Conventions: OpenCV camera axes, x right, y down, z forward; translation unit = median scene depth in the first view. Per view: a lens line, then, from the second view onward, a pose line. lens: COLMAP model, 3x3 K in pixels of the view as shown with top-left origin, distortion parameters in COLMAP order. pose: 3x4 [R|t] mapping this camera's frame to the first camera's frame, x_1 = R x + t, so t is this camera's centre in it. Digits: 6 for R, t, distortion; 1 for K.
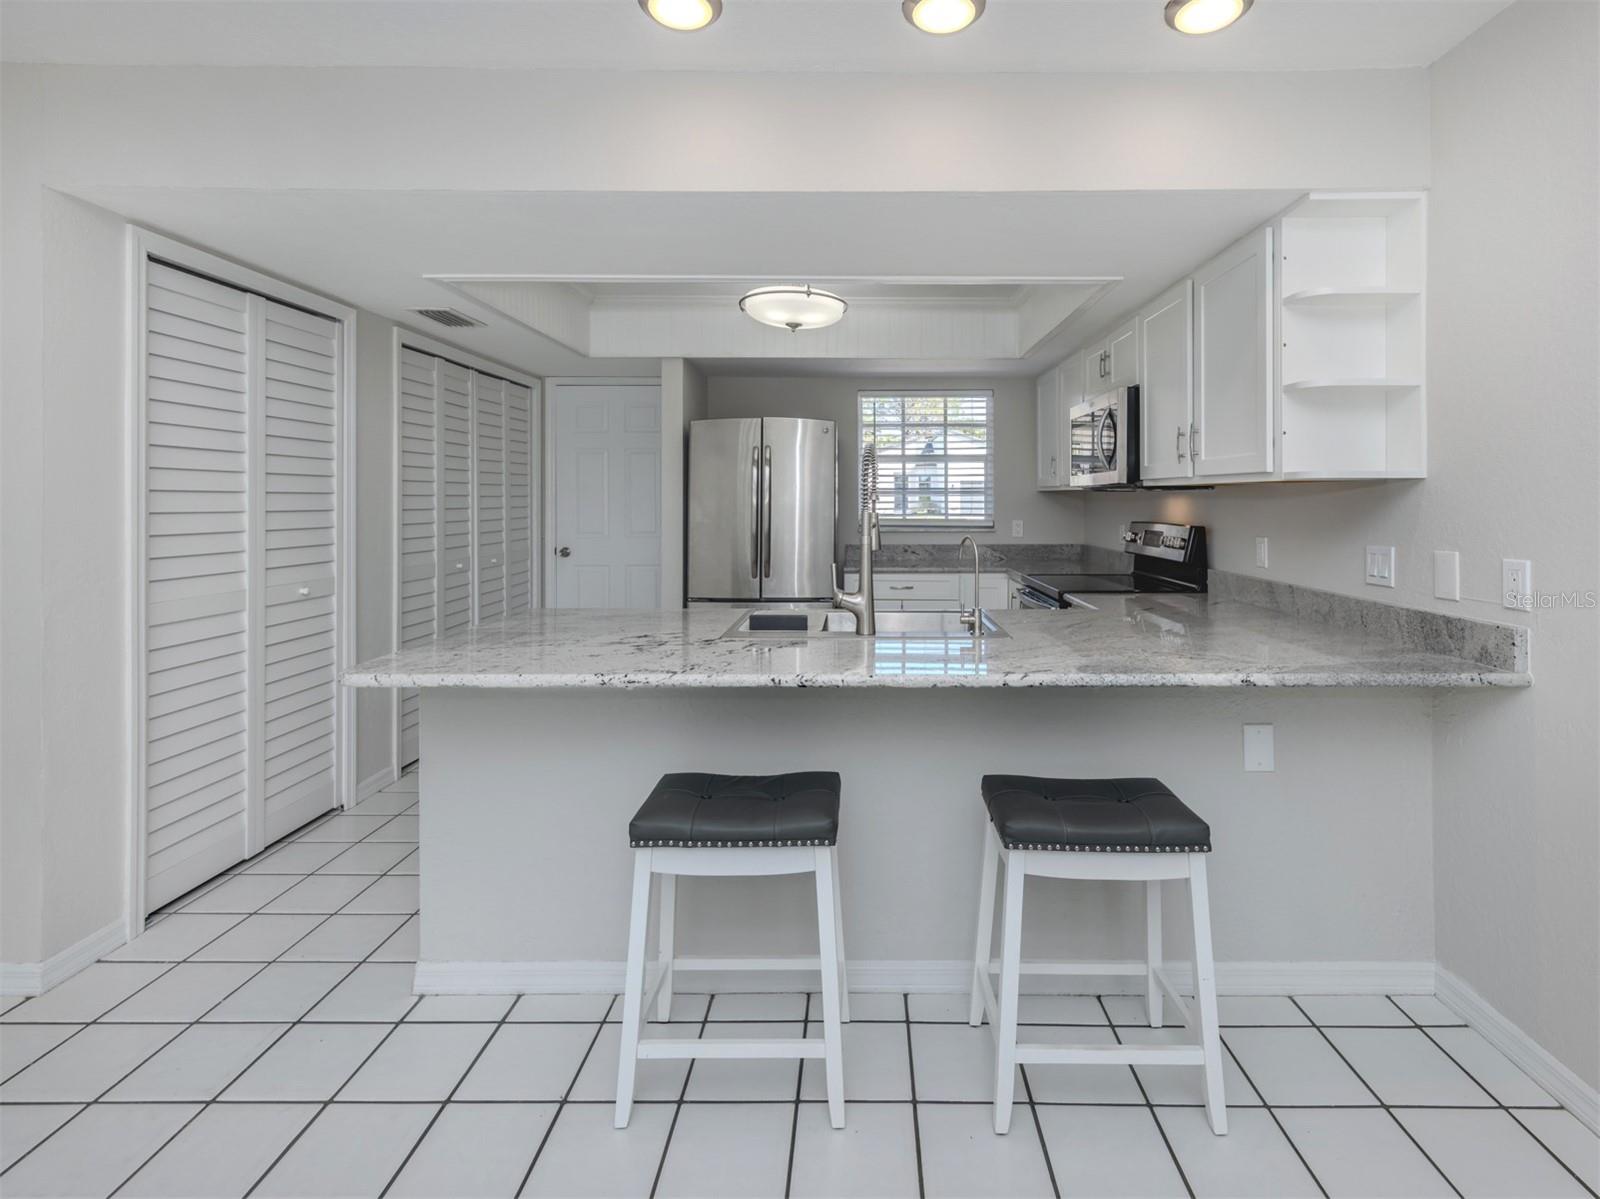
lens RADIAL K [[761.0, 0, 830.5], [0, 761.0, 540.2], [0, 0, 1]] dist [-0.002313, 0.000830]
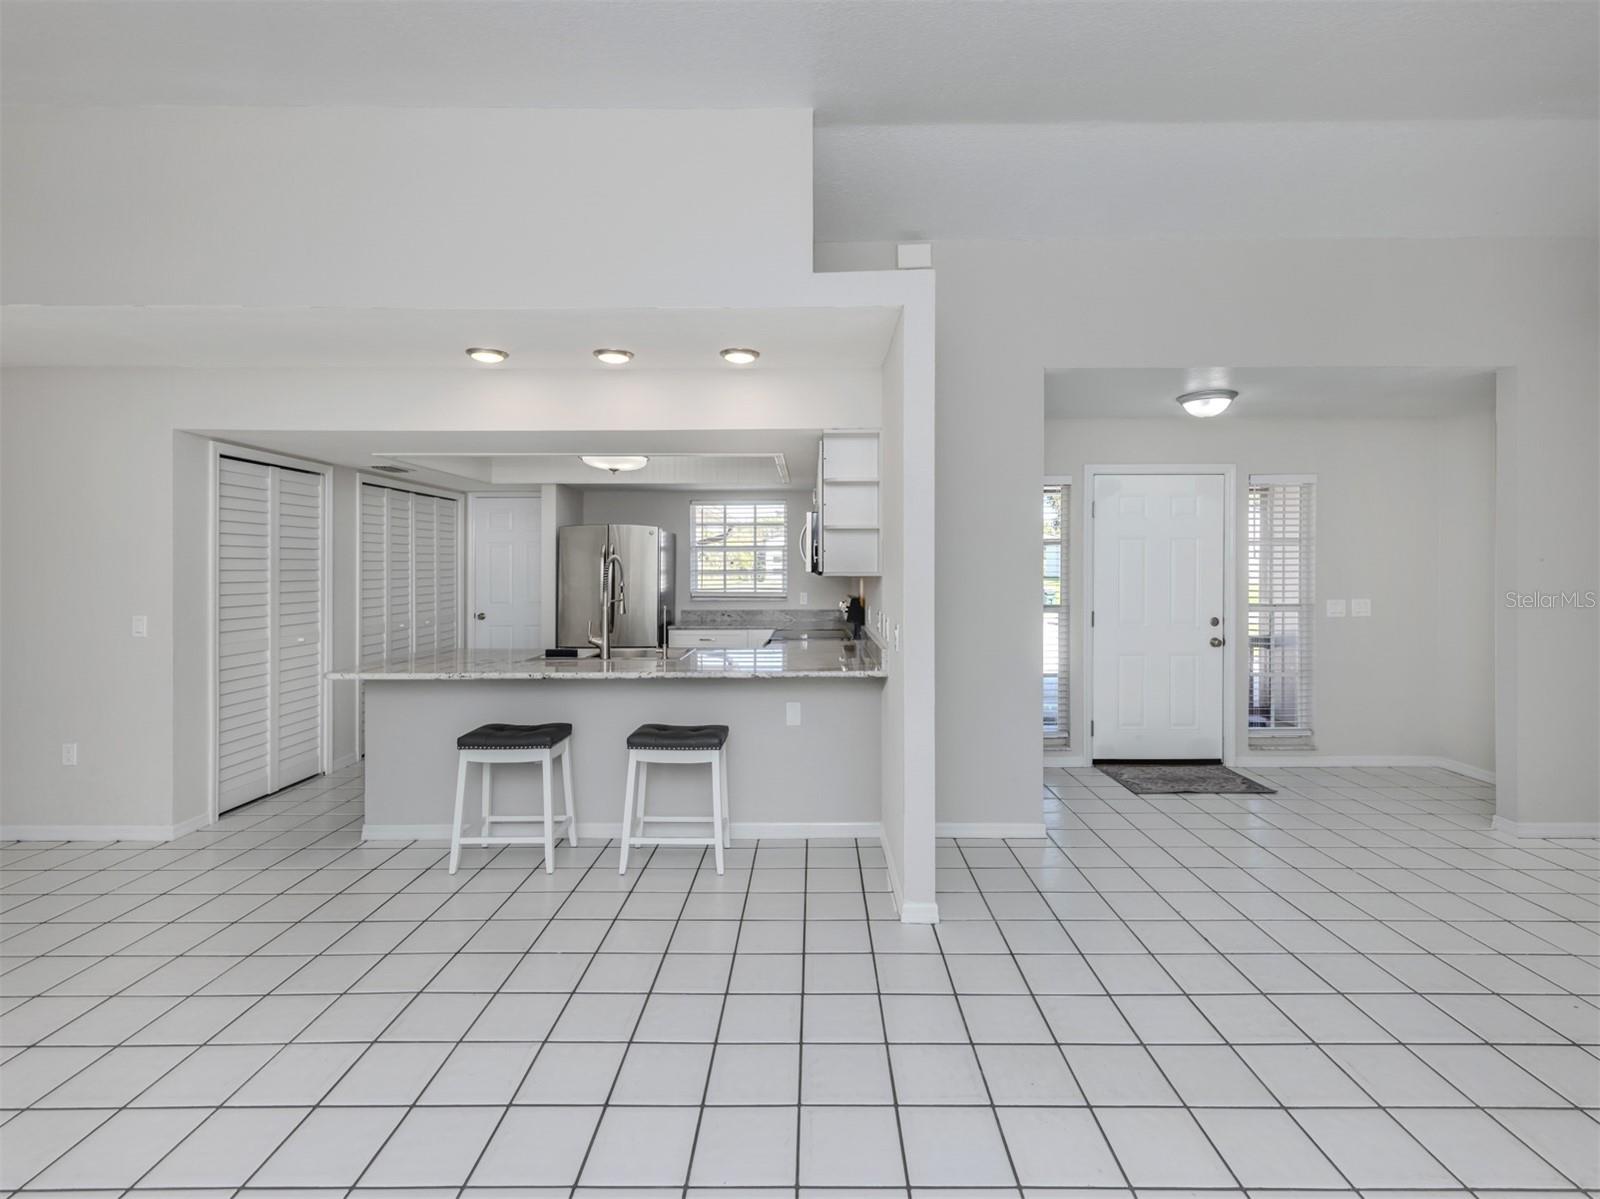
lens RADIAL K [[761.0, 0, 805.0], [0, 761.0, 600.9], [0, 0, 1]] dist [-0.002313, 0.000830]
pose [[0.999993, -0.003715, -0.000389, 0.401640], [0.003712, 0.999972, -0.006530, -0.002857], [0.000413, 0.006529, 0.999979, -0.649385]]
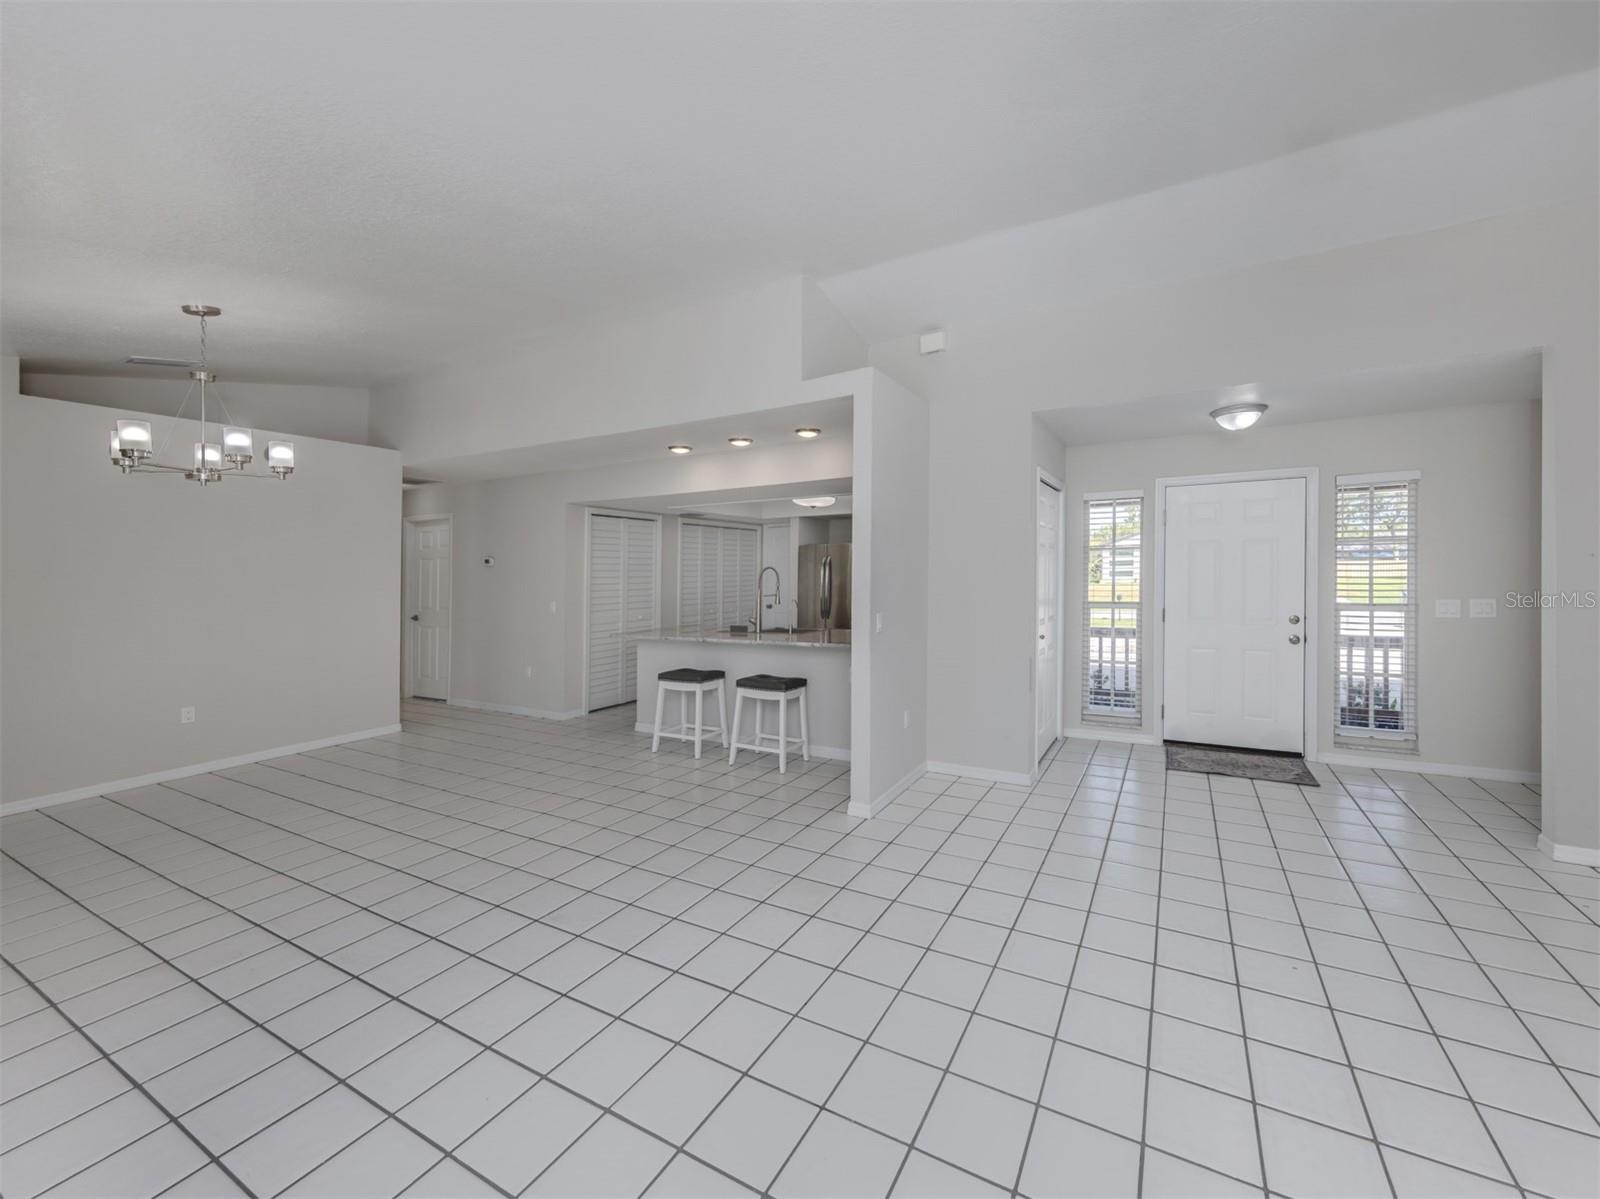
lens RADIAL K [[593.8, 0, 842.8], [0, 593.8, 582.8], [0, 0, 1]] dist [0.000293, 0.000102]
pose [[0.893074, -0.005499, -0.449877, 1.008946], [-0.007467, 0.999606, -0.027042, -0.004576], [0.449849, 0.027510, 0.892681, -0.659496]]
